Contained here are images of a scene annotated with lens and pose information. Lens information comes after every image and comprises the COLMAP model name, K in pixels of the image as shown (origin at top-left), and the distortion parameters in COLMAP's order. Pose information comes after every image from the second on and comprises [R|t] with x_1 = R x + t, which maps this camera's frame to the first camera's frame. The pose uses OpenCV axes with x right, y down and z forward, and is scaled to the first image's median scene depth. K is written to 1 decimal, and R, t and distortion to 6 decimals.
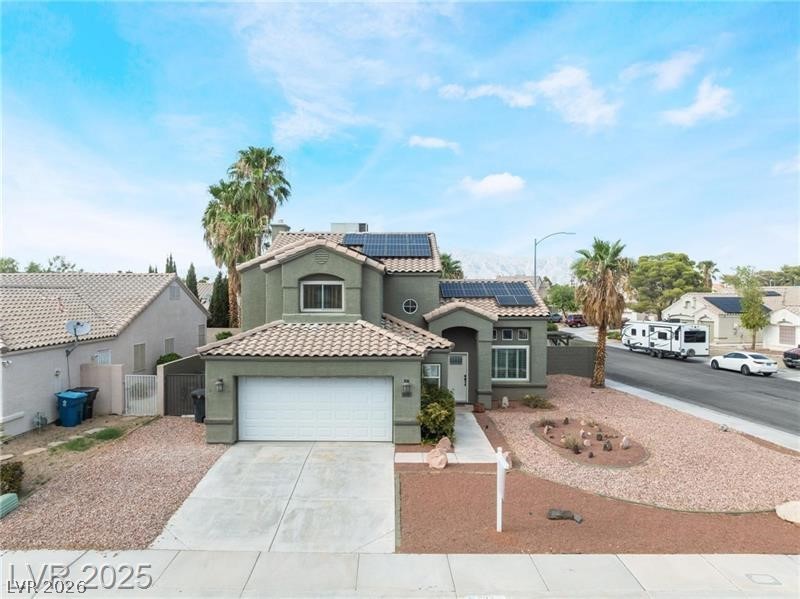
lens RADIAL K [[563.1, 0, 399.8], [0, 563.1, 312.6], [0, 0, 1]] dist [-0.025687, 0.000299]
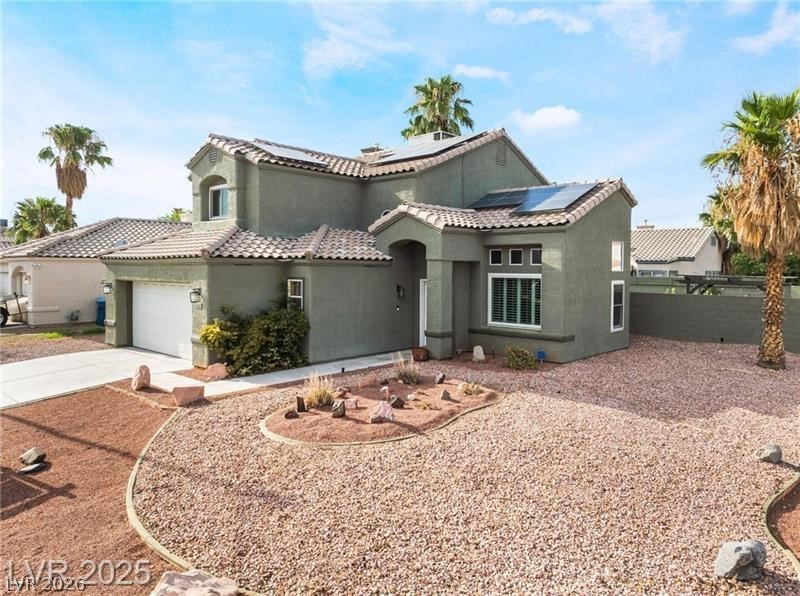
lens RADIAL K [[575.4, 0, 398.1], [0, 575.4, 276.2], [0, 0, 1]] dist [-0.032590, -0.001684]
pose [[0.724988, 0.014063, -0.688618, 0.612557], [-0.021442, 0.999768, -0.002157, 0.073189], [0.688428, 0.016329, 0.725121, 0.461332]]
